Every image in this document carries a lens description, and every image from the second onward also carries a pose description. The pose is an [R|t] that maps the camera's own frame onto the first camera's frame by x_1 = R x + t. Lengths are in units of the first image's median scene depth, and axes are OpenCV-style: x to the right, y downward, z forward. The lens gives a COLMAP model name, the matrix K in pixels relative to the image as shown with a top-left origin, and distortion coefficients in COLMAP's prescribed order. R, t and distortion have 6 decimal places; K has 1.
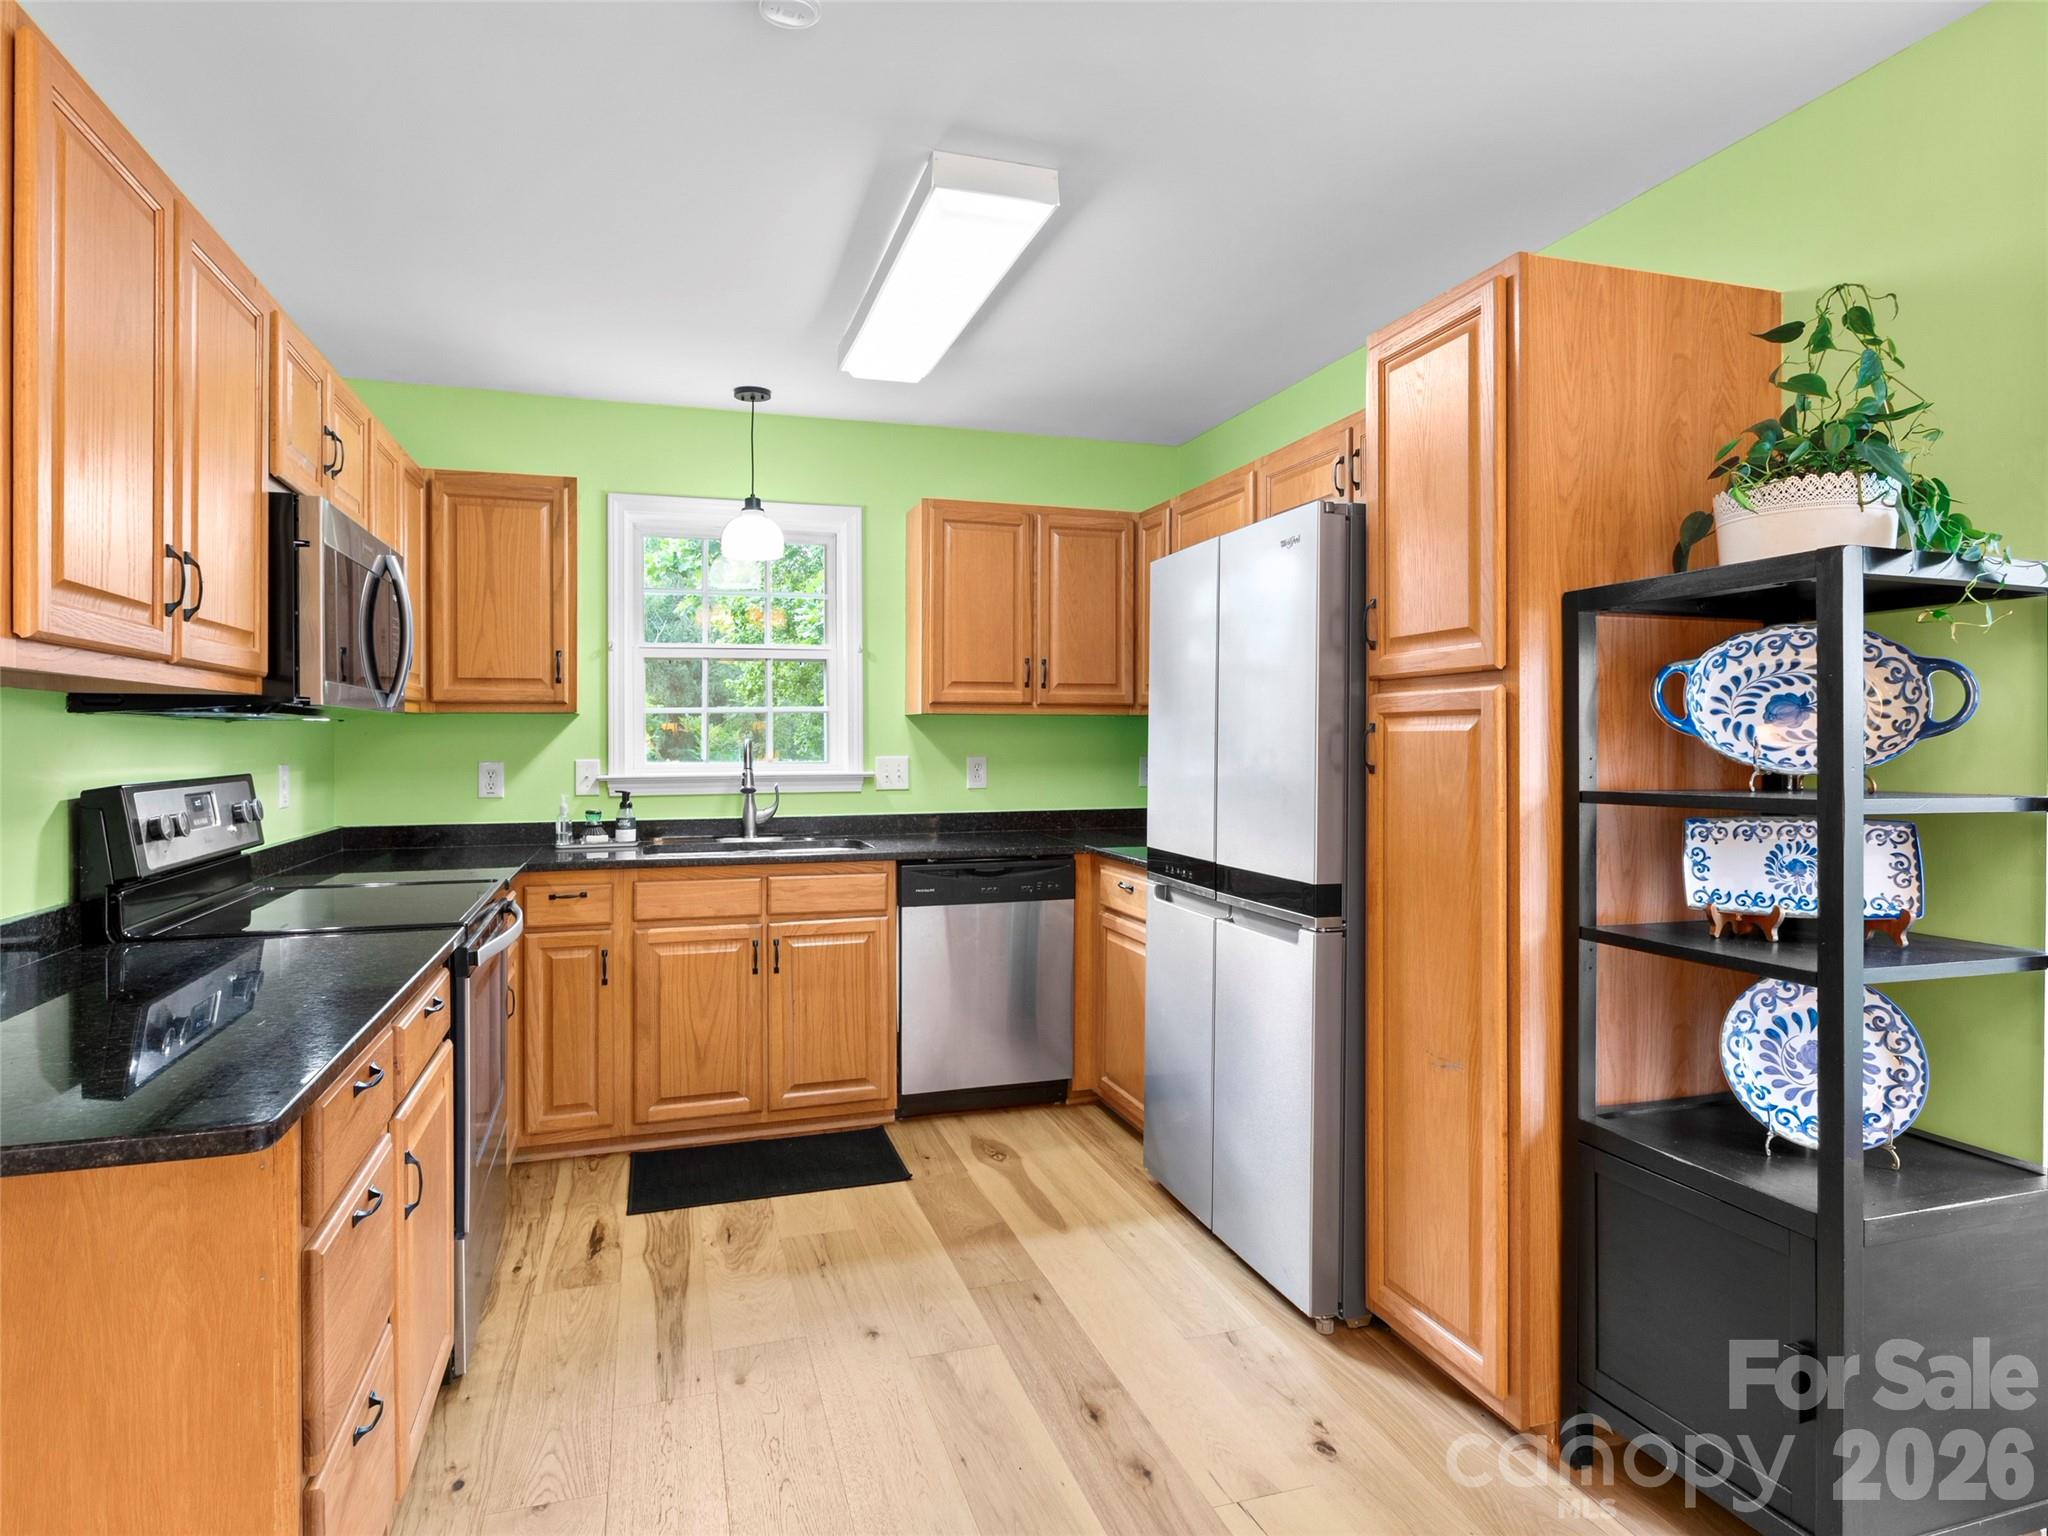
lens RADIAL K [[1163.6, 0, 1019.8], [0, 1163.6, 743.5], [0, 0, 1]] dist [0.000111, 0.000082]
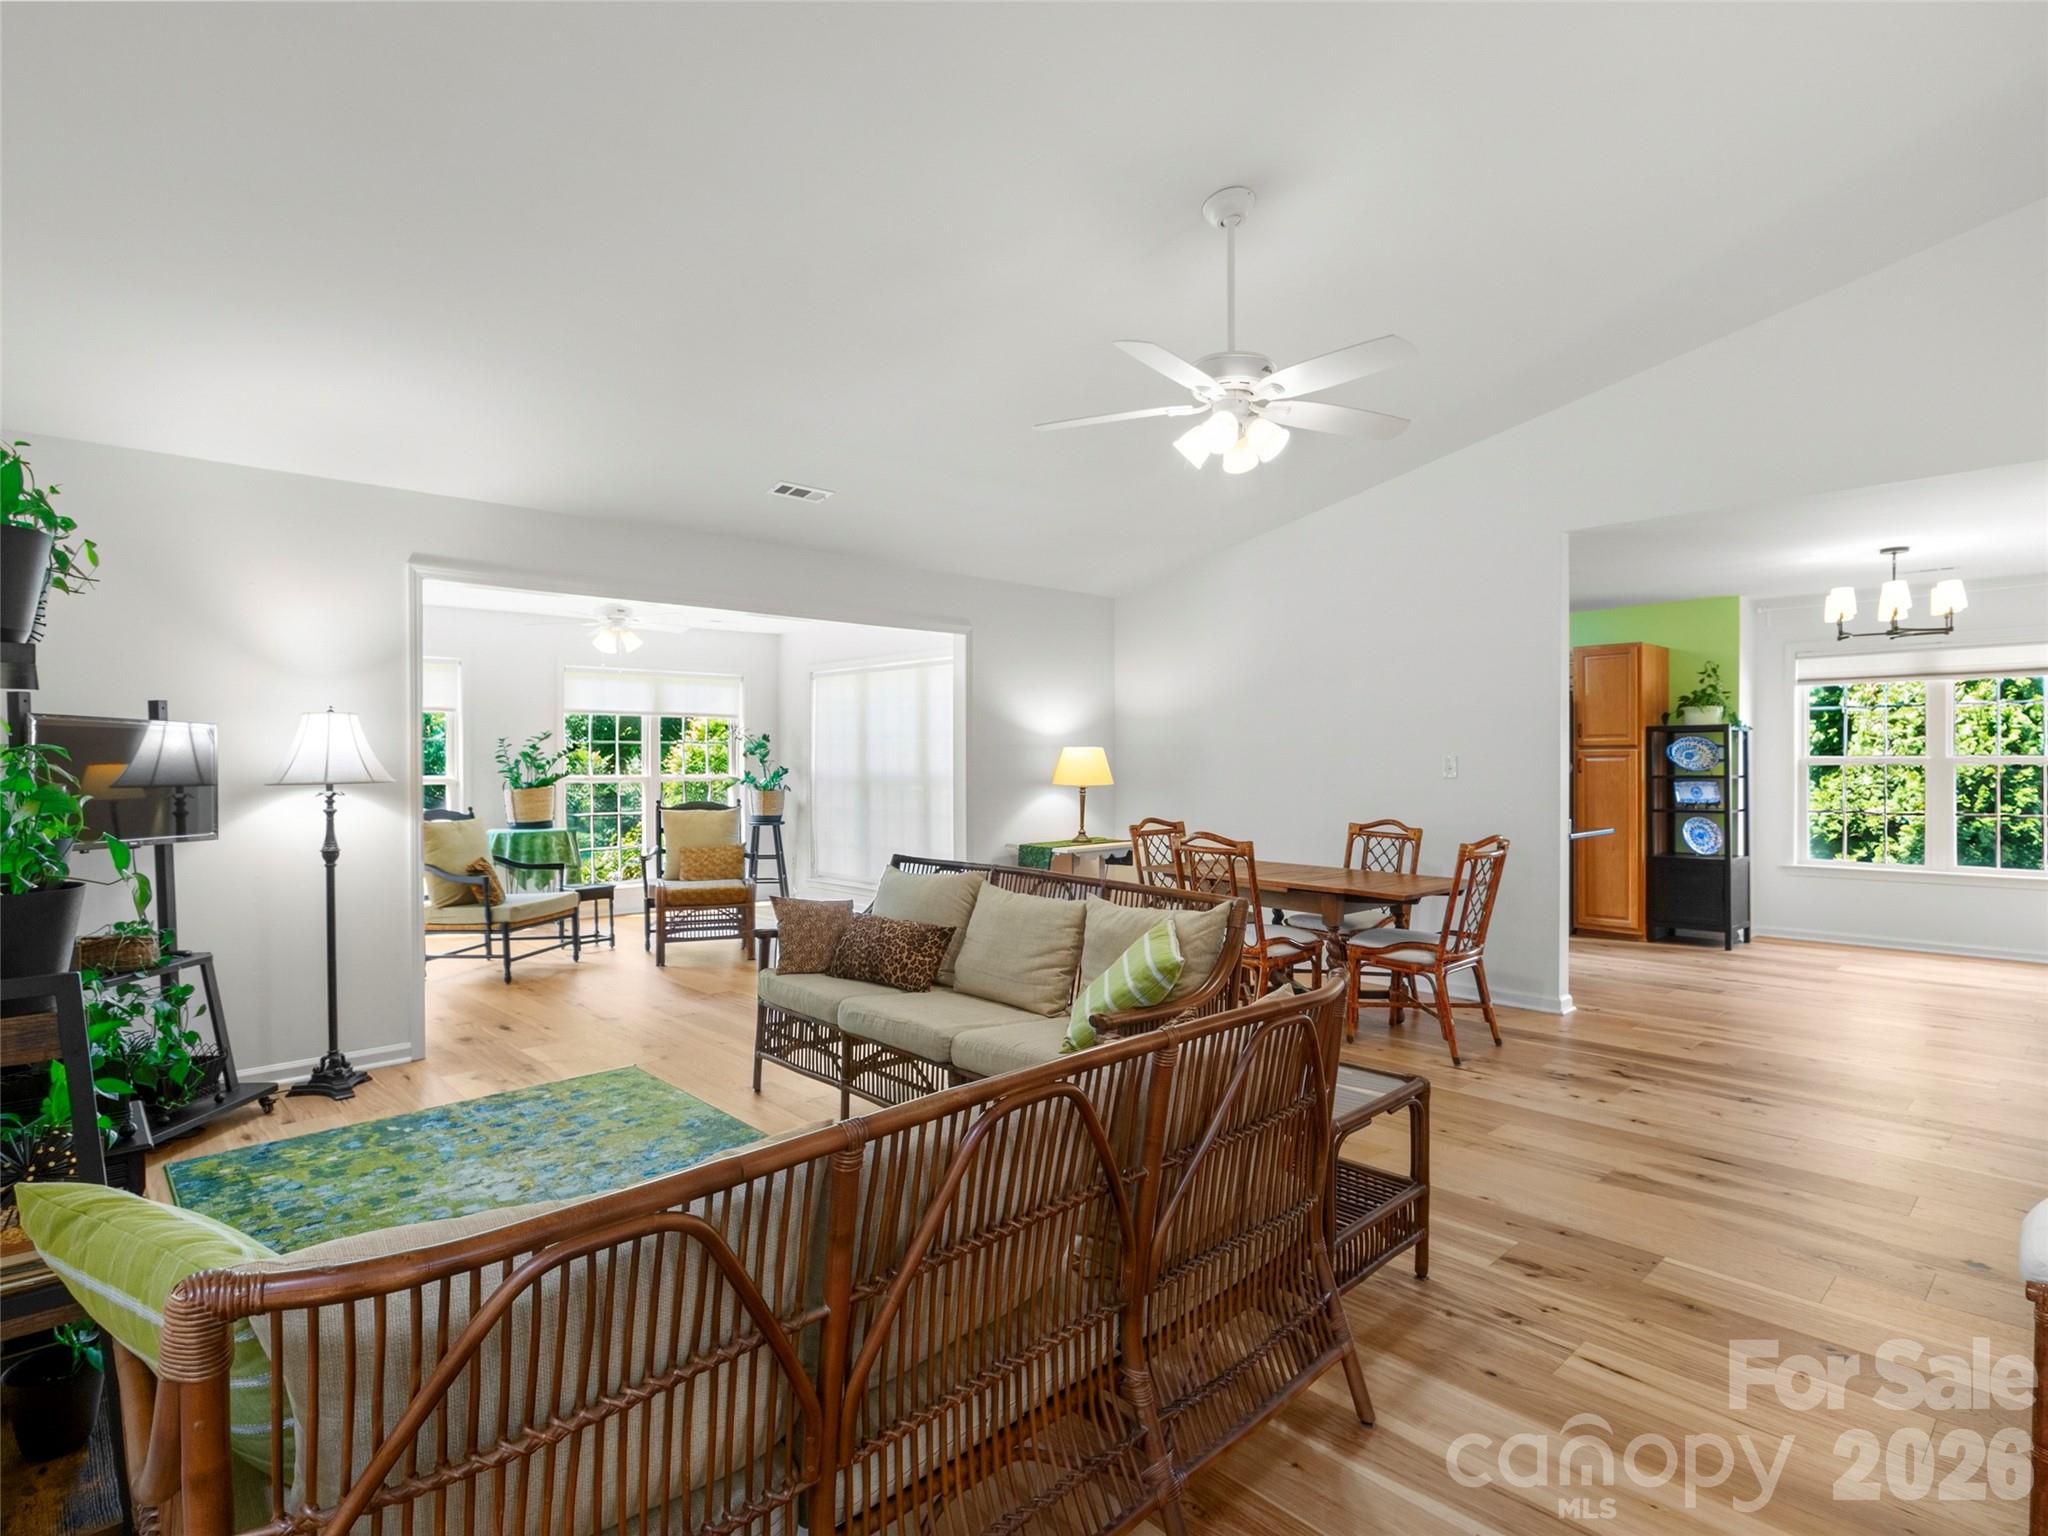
lens RADIAL K [[1080.3, 0, 1024.0], [0, 1080.3, 768.0], [0, 0, 1]] dist [0.002979, -0.006790]
pose [[0.900358, -0.002137, 0.435145, -1.783667], [0.002560, 0.999997, -0.000387, 0.005635], [-0.435143, 0.001463, 0.900360, -0.818738]]
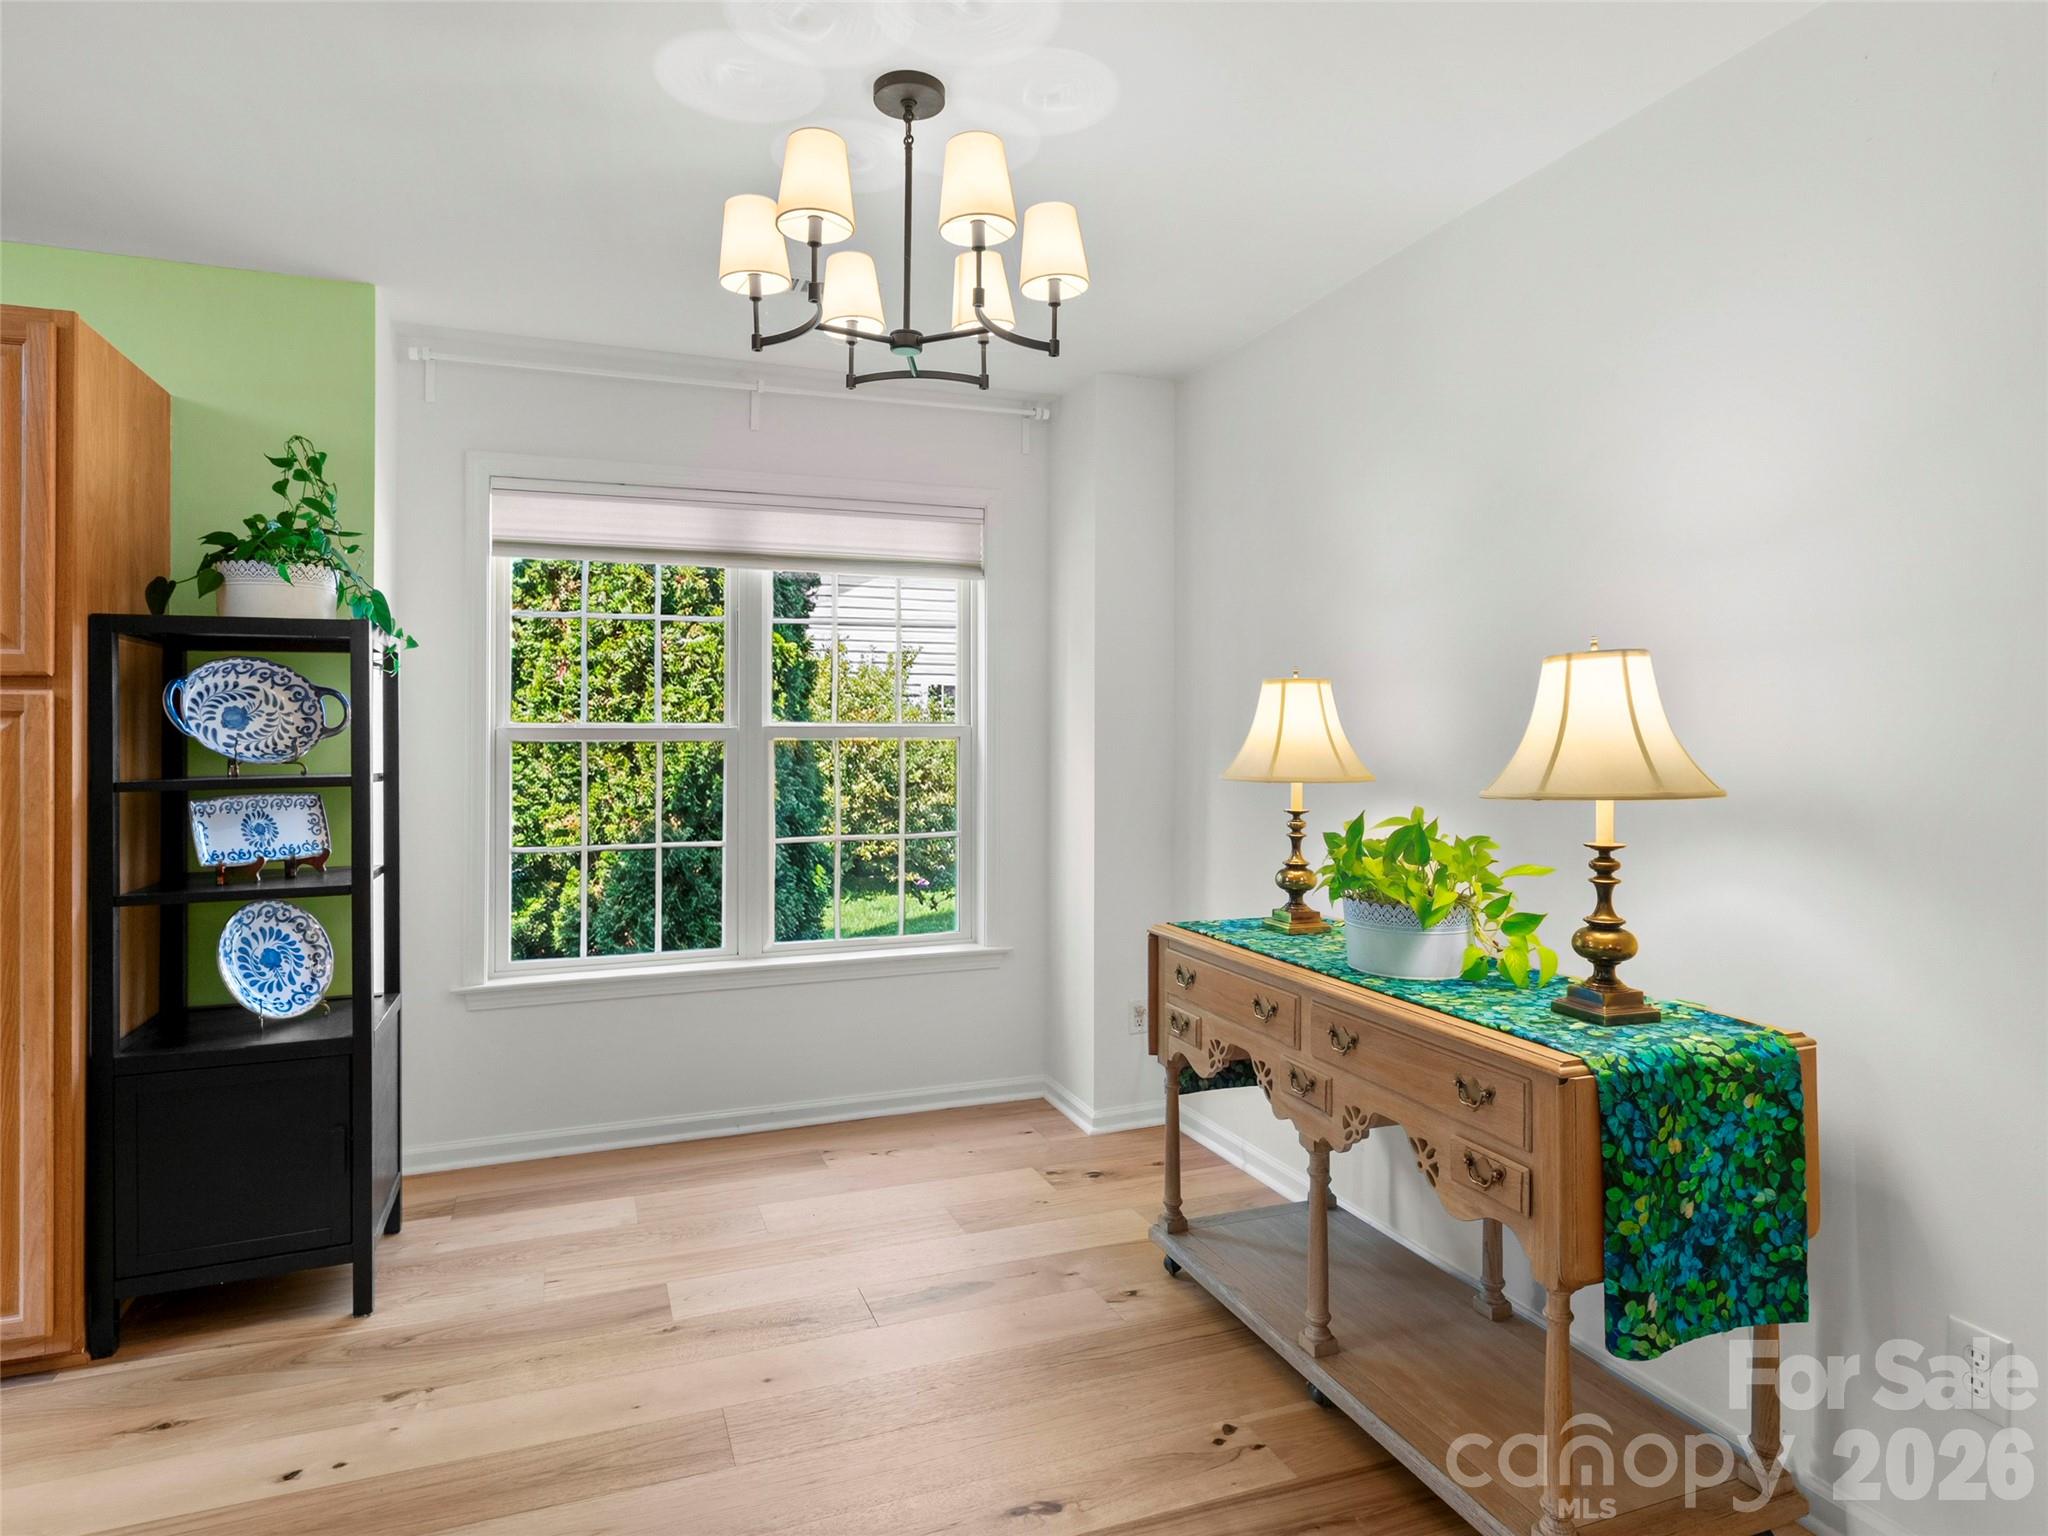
lens RADIAL K [[1178.1, 0, 1016.1], [0, 1178.1, 725.2], [0, 0, 1]] dist [-0.001916, 0.000873]
pose [[-0.052367, 0.011476, 0.998562, -0.438962], [0.006864, 0.999914, -0.011132, 0.001058], [-0.998604, 0.006271, -0.052441, 0.080234]]
